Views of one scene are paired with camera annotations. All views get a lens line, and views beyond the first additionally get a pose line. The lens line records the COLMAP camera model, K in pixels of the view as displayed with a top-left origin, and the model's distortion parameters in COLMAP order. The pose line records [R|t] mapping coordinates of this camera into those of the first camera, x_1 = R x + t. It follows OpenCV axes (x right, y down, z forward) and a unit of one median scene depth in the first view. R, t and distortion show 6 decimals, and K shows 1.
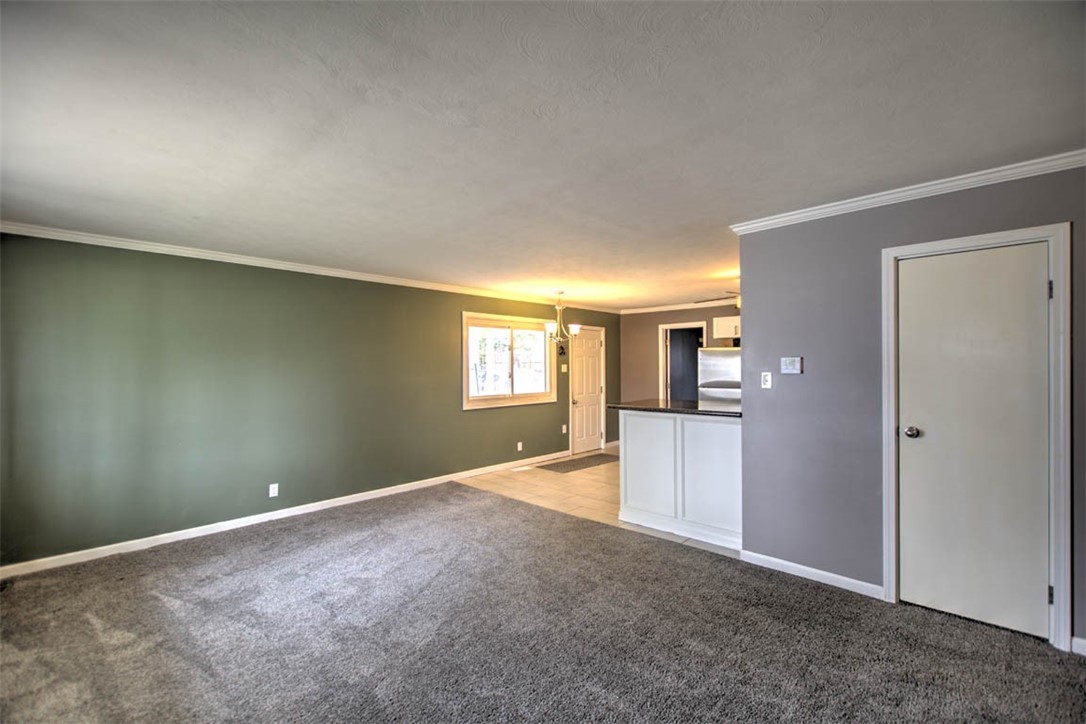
lens RADIAL K [[471.0, 0, 543.9], [0, 471.0, 368.9], [0, 0, 1]] dist [0.002064, 0.000233]
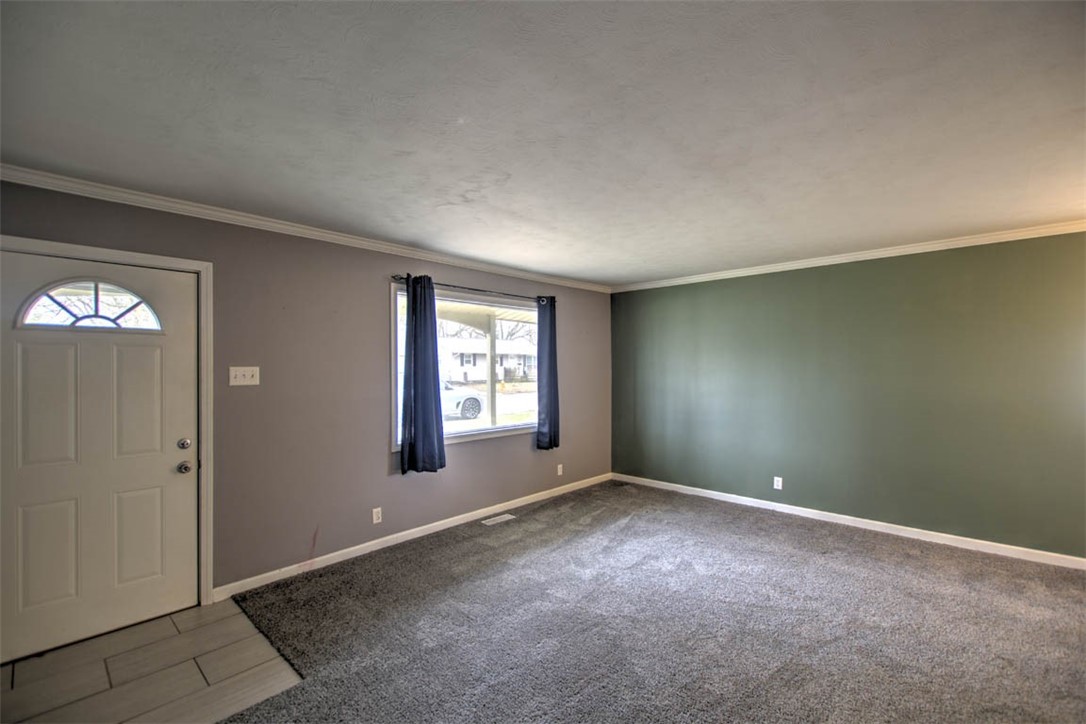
lens RADIAL K [[471.0, 0, 544.0], [0, 471.0, 361.0], [0, 0, 1]] dist [0.002064, 0.000233]
pose [[-0.005504, -0.008619, -0.999948, 0.616969], [-0.000046, 0.999963, -0.008619, -0.008617], [0.999985, -0.000002, -0.005504, 0.611173]]
